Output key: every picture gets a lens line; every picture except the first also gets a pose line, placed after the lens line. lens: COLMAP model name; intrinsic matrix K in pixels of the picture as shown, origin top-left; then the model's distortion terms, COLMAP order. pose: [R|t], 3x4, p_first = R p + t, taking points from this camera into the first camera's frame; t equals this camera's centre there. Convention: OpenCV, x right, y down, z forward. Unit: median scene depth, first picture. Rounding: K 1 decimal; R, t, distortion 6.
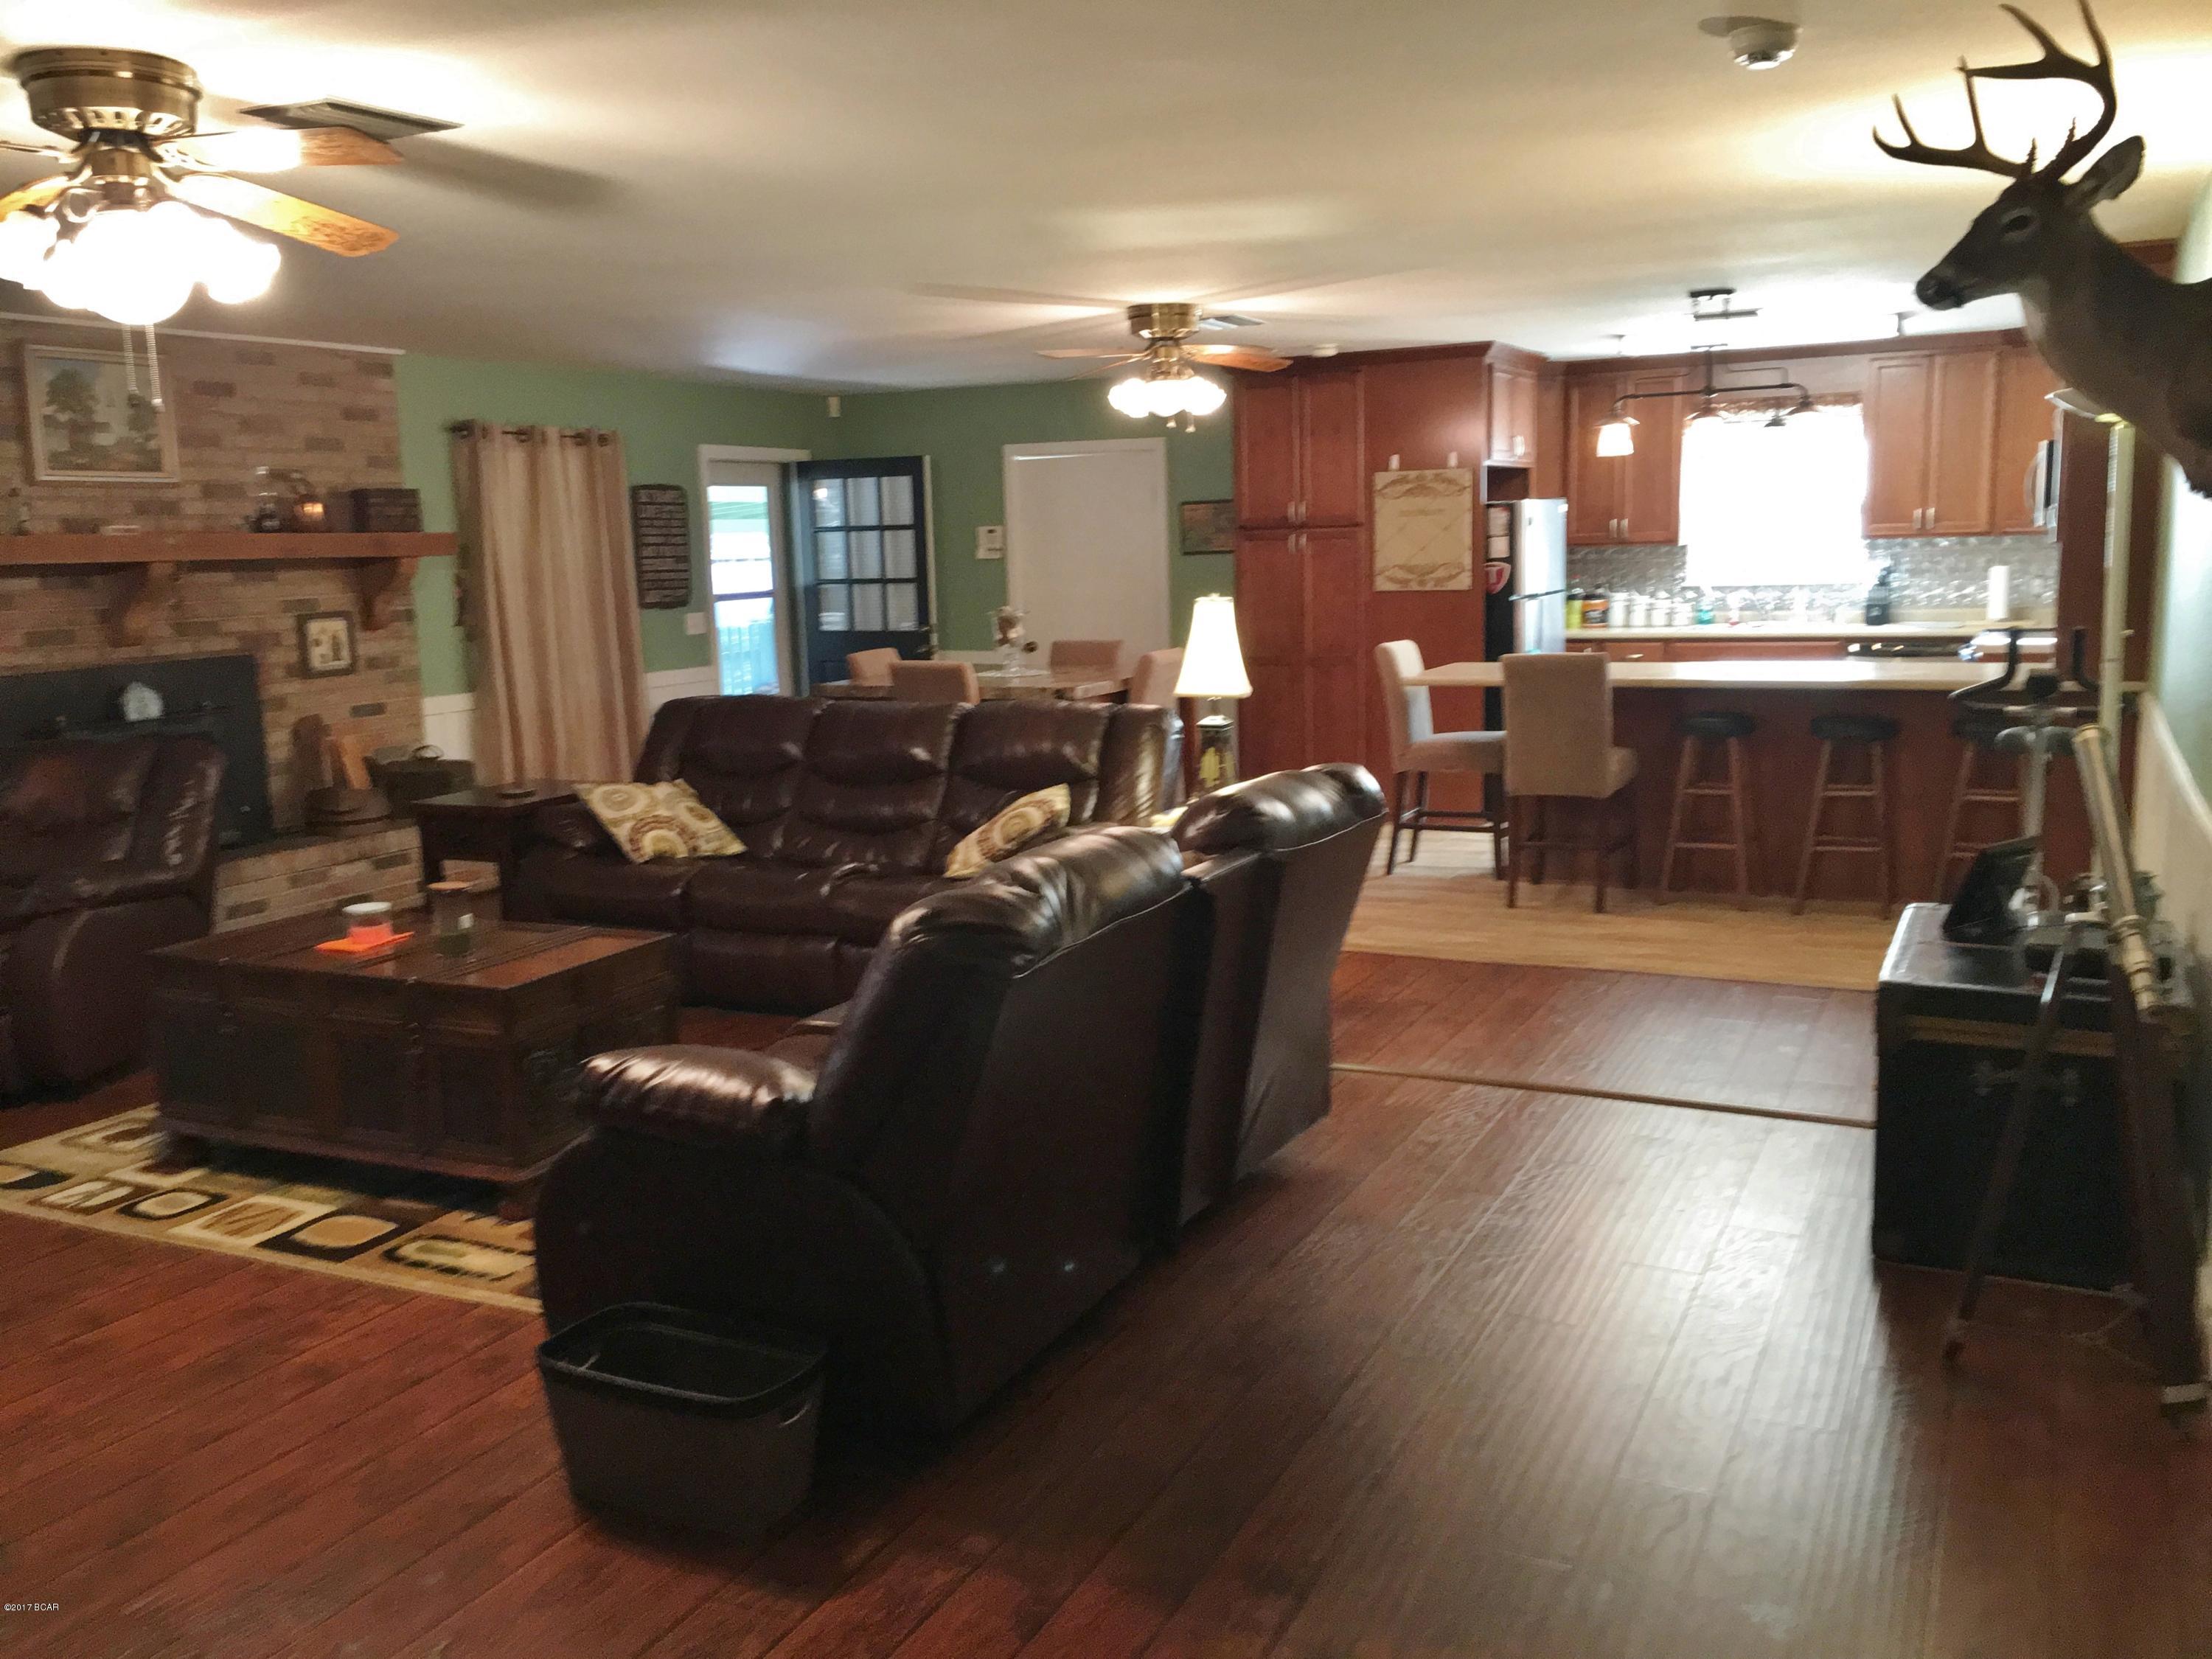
lens RADIAL K [[1879.6, 0, 1100.5], [0, 1879.6, 832.9], [0, 0, 1]] dist [0.086608, -0.119015]
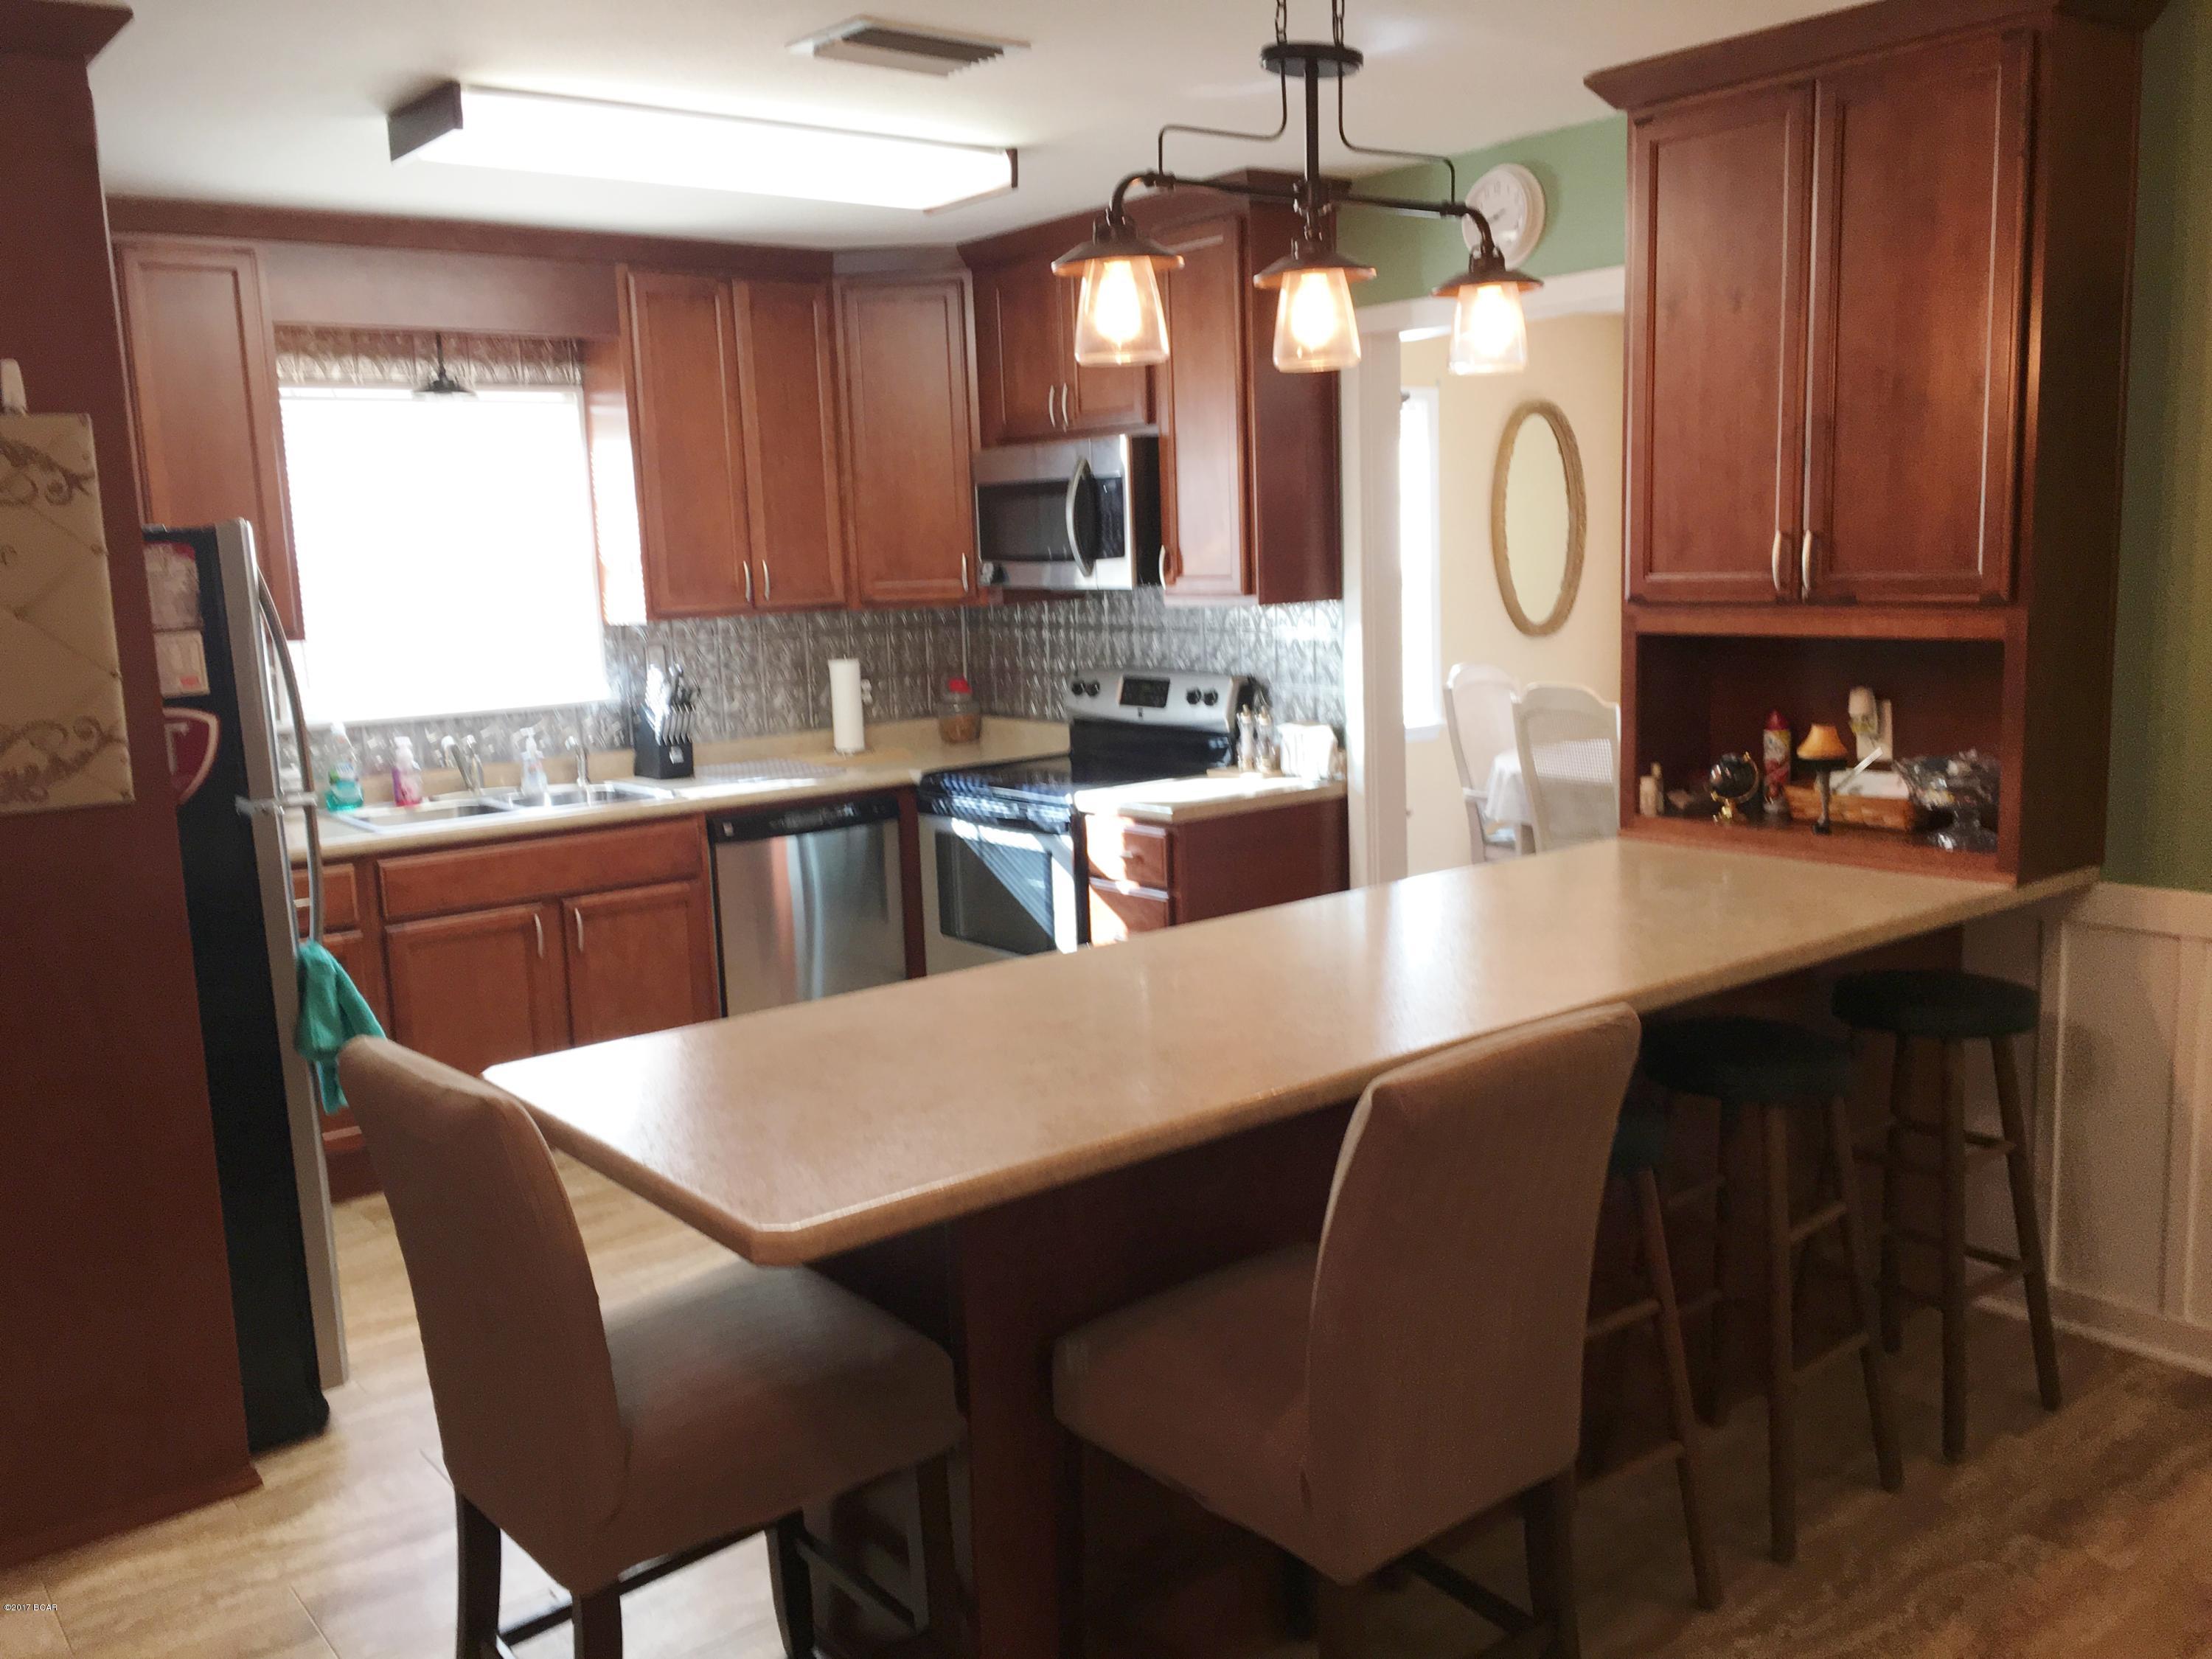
lens RADIAL K [[1879.6, 0, 1100.5], [0, 1879.6, 832.9], [0, 0, 1]] dist [0.086608, -0.119015]
pose [[0.437581, -0.128279, 0.889982, -0.016360], [0.167823, 0.984031, 0.059321, -0.105538], [-0.883379, 0.123402, 0.452121, 0.652794]]
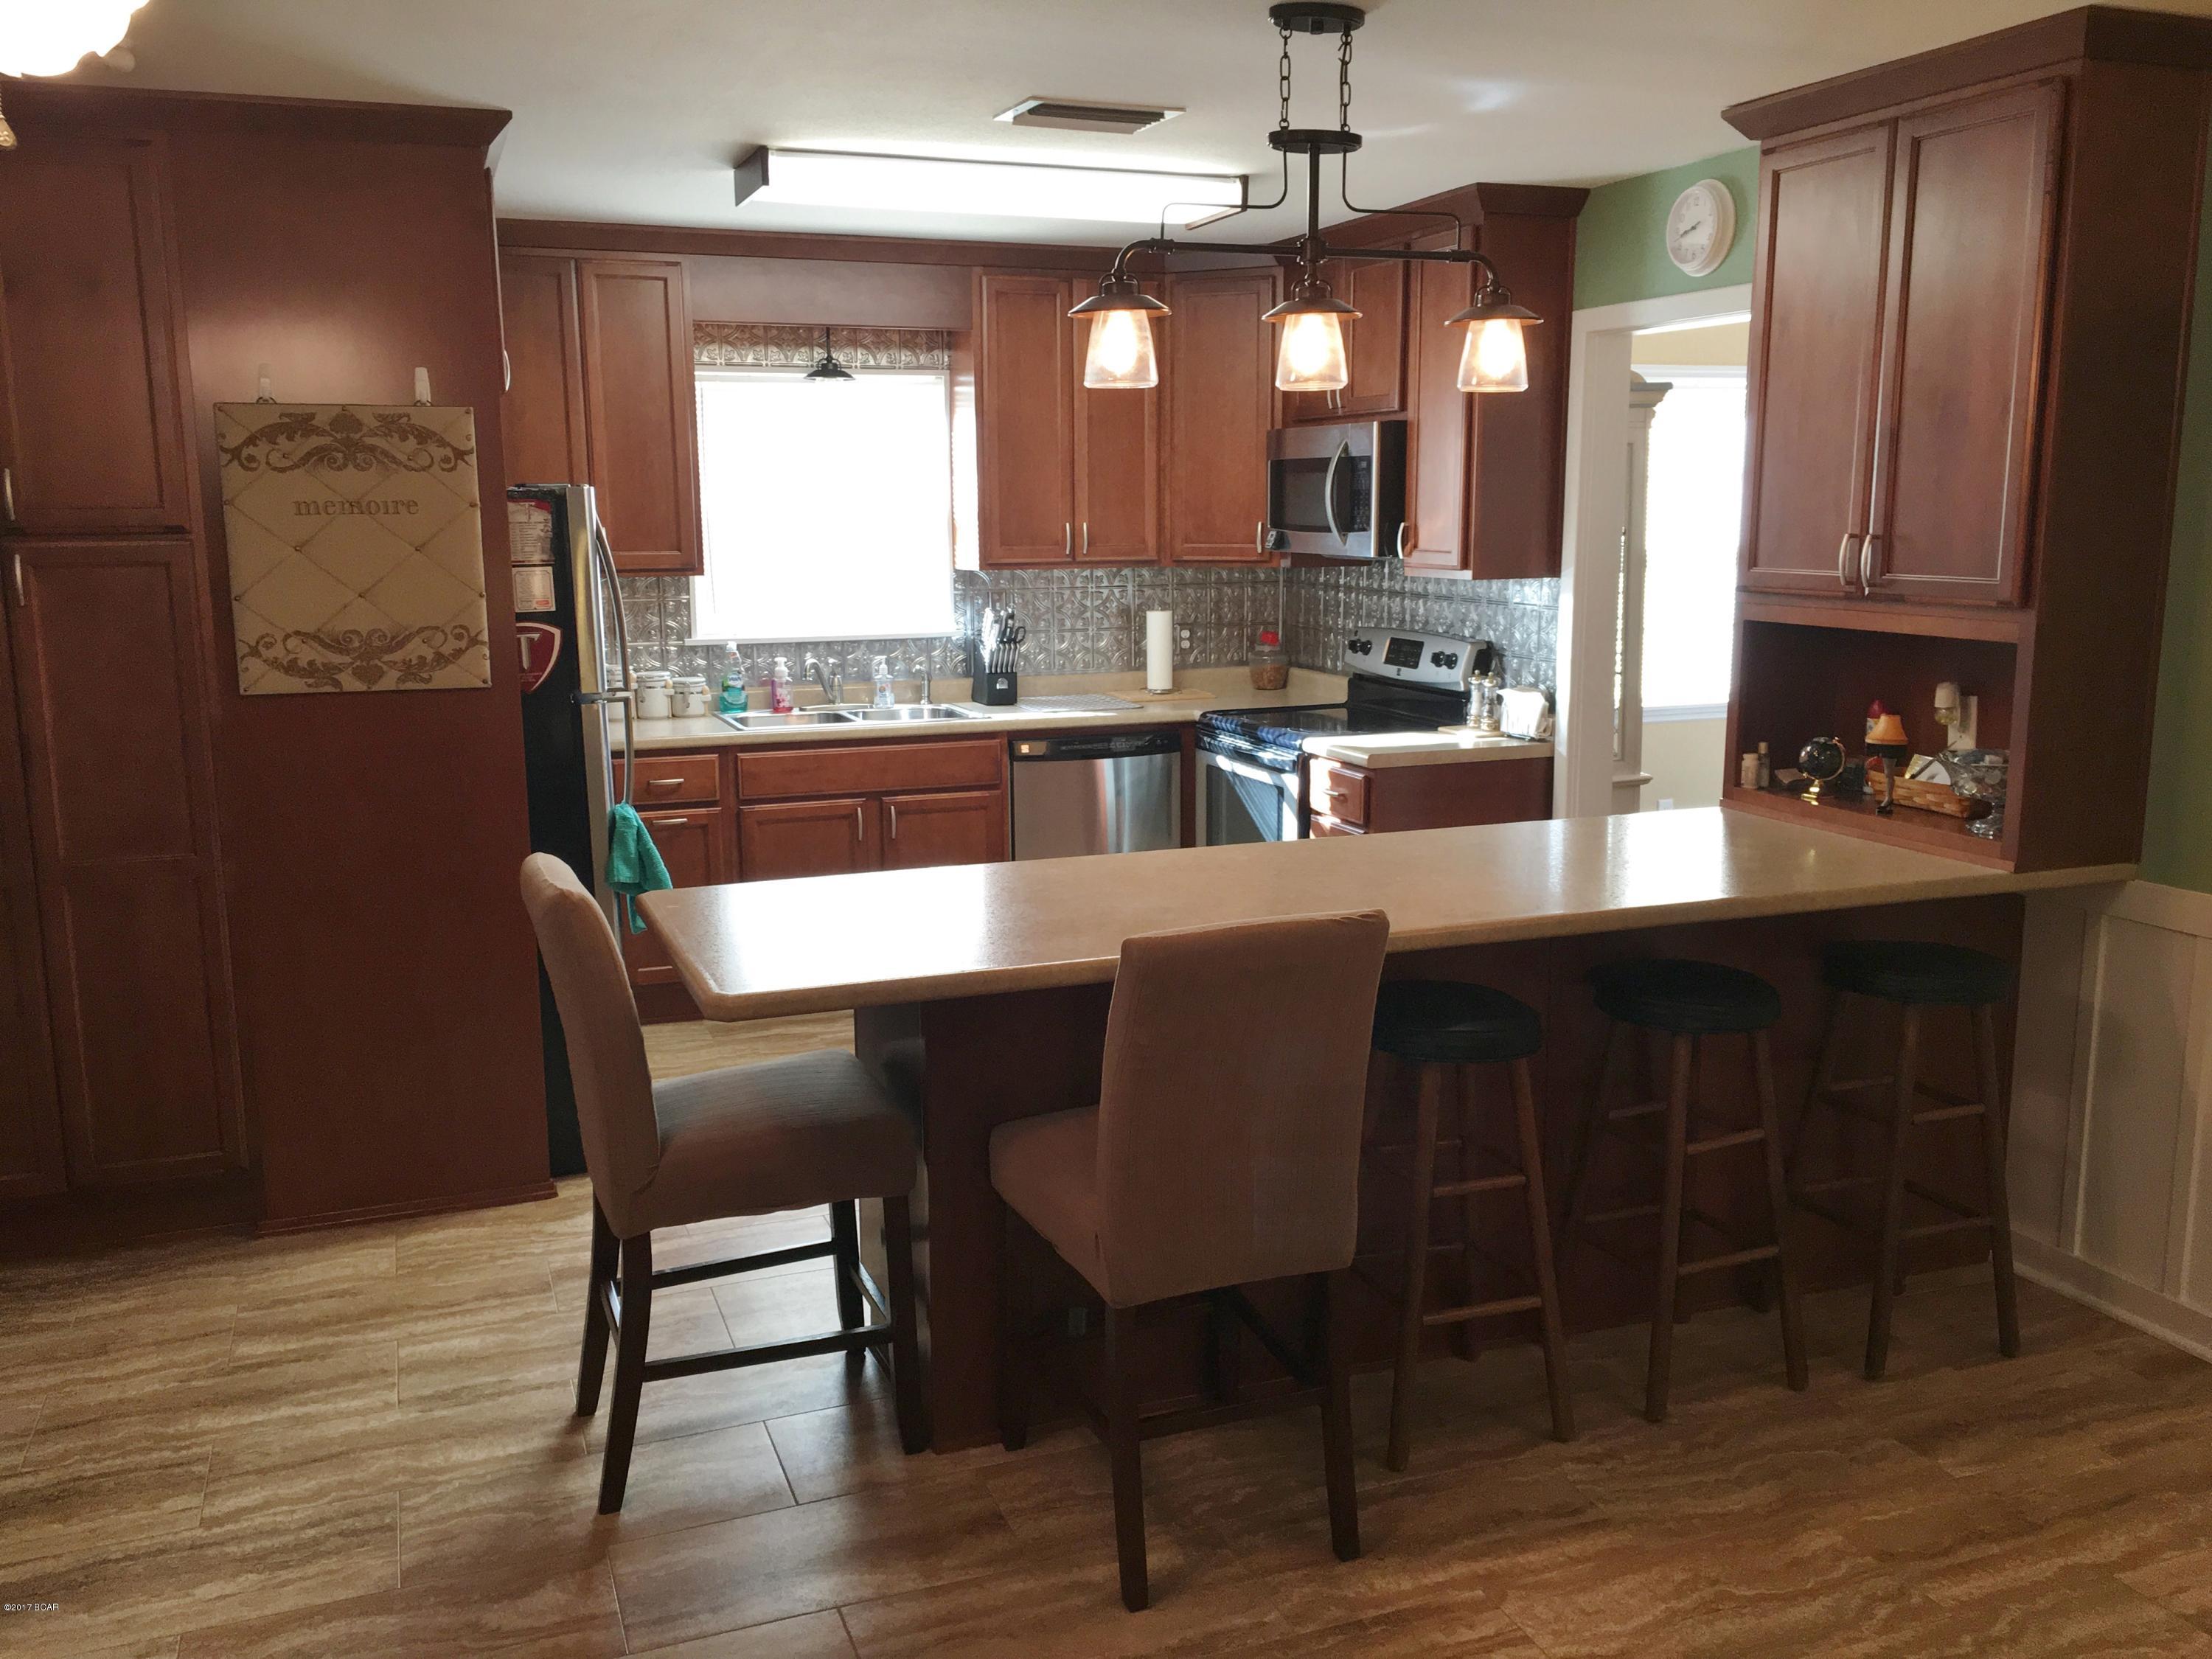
lens RADIAL K [[1879.6, 0, 1100.5], [0, 1879.6, 832.9], [0, 0, 1]] dist [0.086608, -0.119015]
pose [[0.681772, -0.104740, 0.724028, -0.027003], [0.103394, 0.993559, 0.046371, -0.092382], [-0.724222, 0.043246, 0.688210, 0.546089]]
